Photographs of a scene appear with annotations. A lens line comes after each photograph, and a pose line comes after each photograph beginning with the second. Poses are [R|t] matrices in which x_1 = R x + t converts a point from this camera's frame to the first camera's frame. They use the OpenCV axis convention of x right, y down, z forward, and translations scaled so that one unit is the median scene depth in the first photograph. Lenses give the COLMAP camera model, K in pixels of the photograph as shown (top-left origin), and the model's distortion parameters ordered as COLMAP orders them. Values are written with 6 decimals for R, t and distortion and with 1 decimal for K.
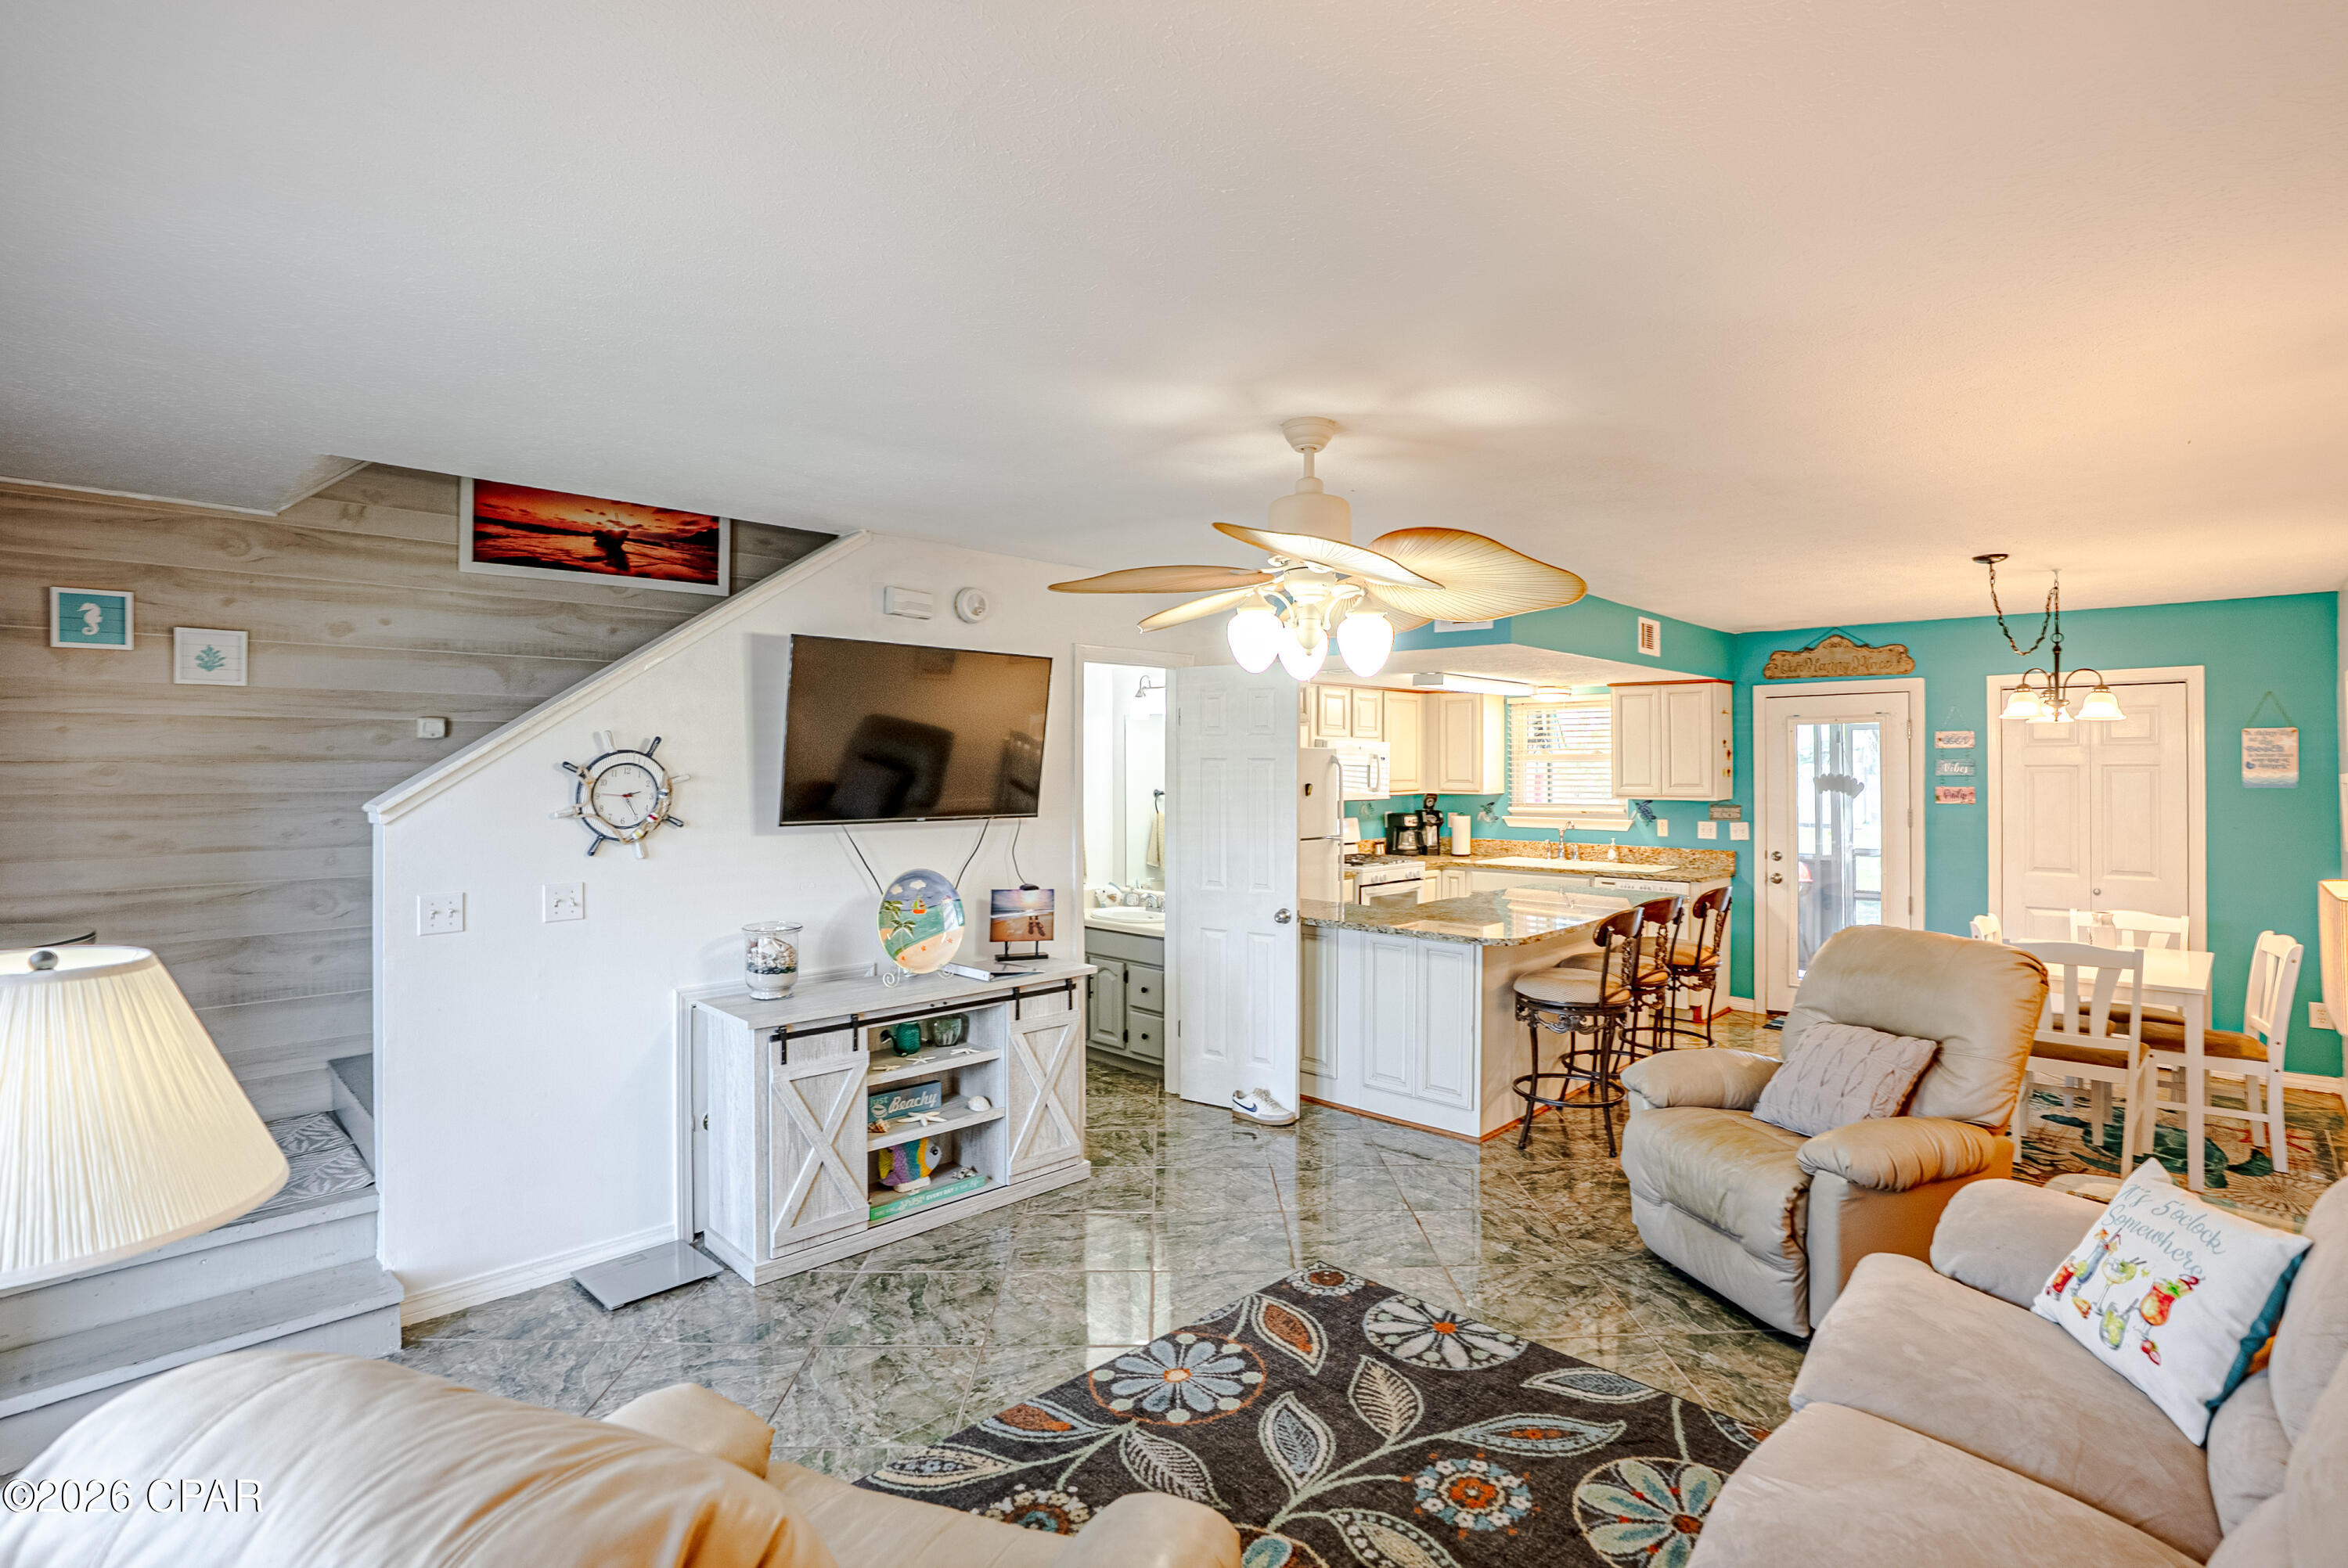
lens RADIAL K [[1118.6, 0, 1178.8], [0, 1118.6, 753.7], [0, 0, 1]] dist [-0.071513, 0.027778]
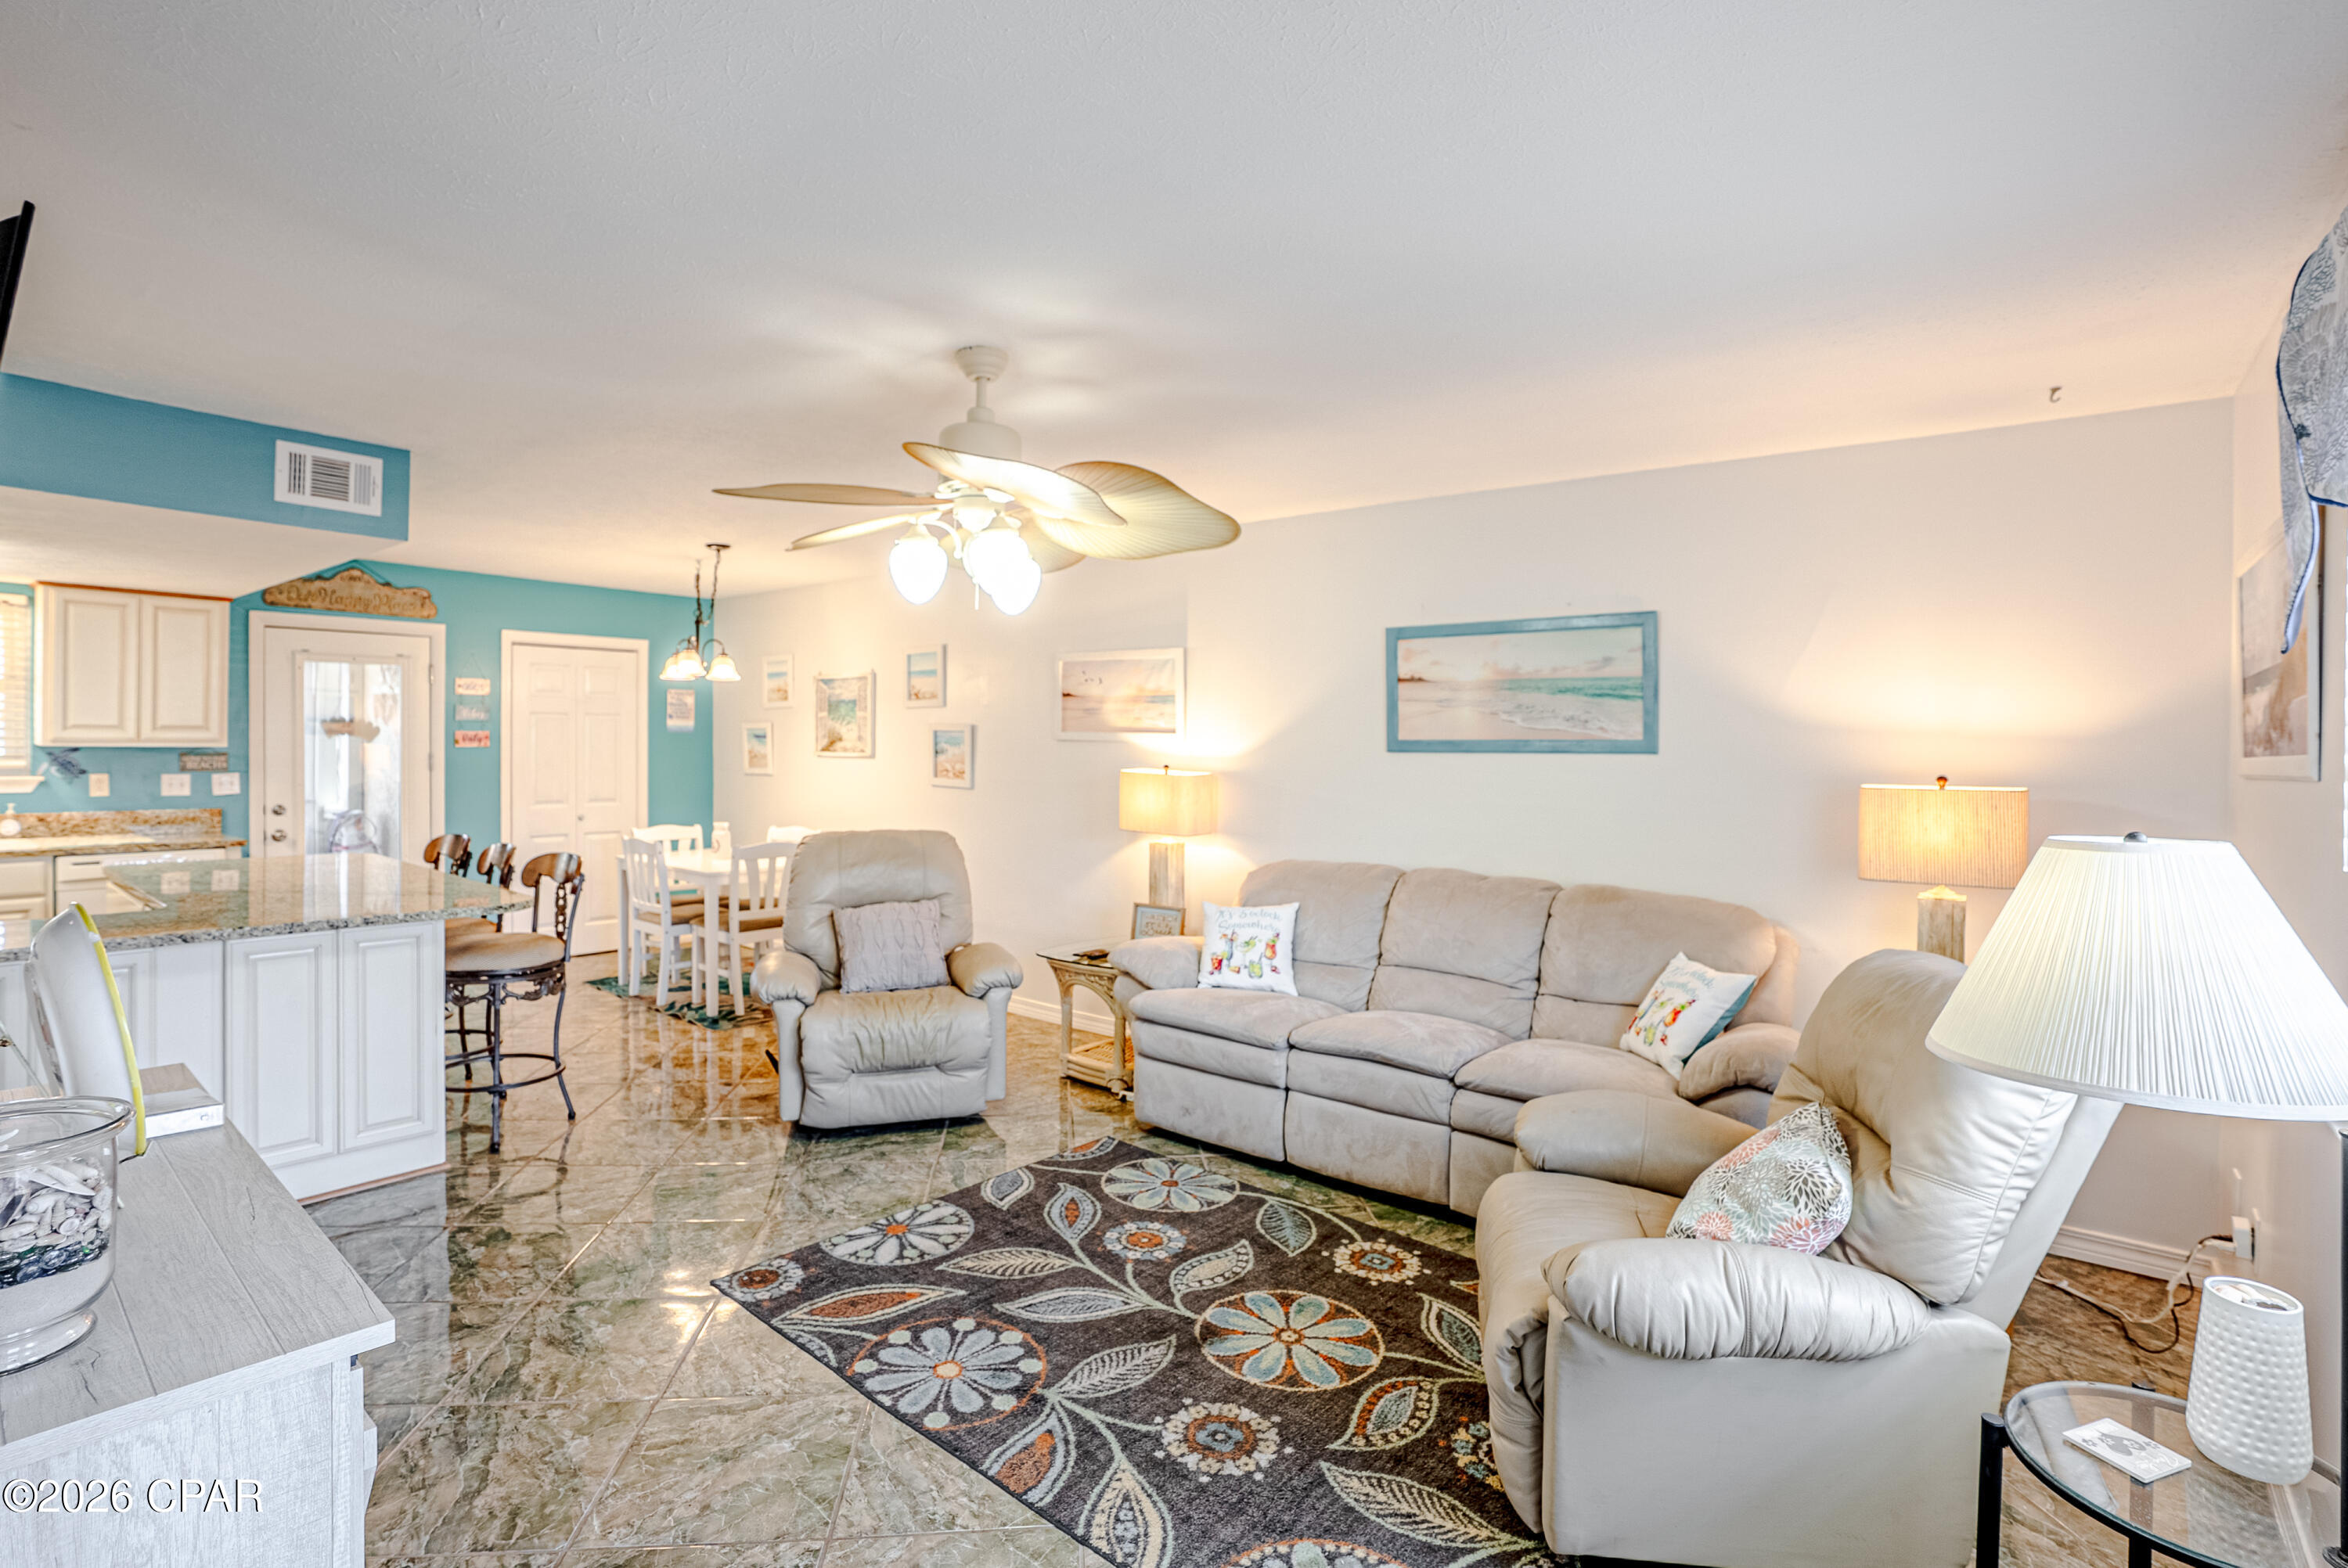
lens RADIAL K [[1118.6, 0, 1178.8], [0, 1118.6, 753.7], [0, 0, 1]] dist [-0.071513, 0.027778]
pose [[-0.095117, -0.012469, 0.995388, -0.681318], [-0.026513, 0.999599, 0.009988, 0.039273], [-0.995113, -0.025440, -0.095410, 0.689799]]
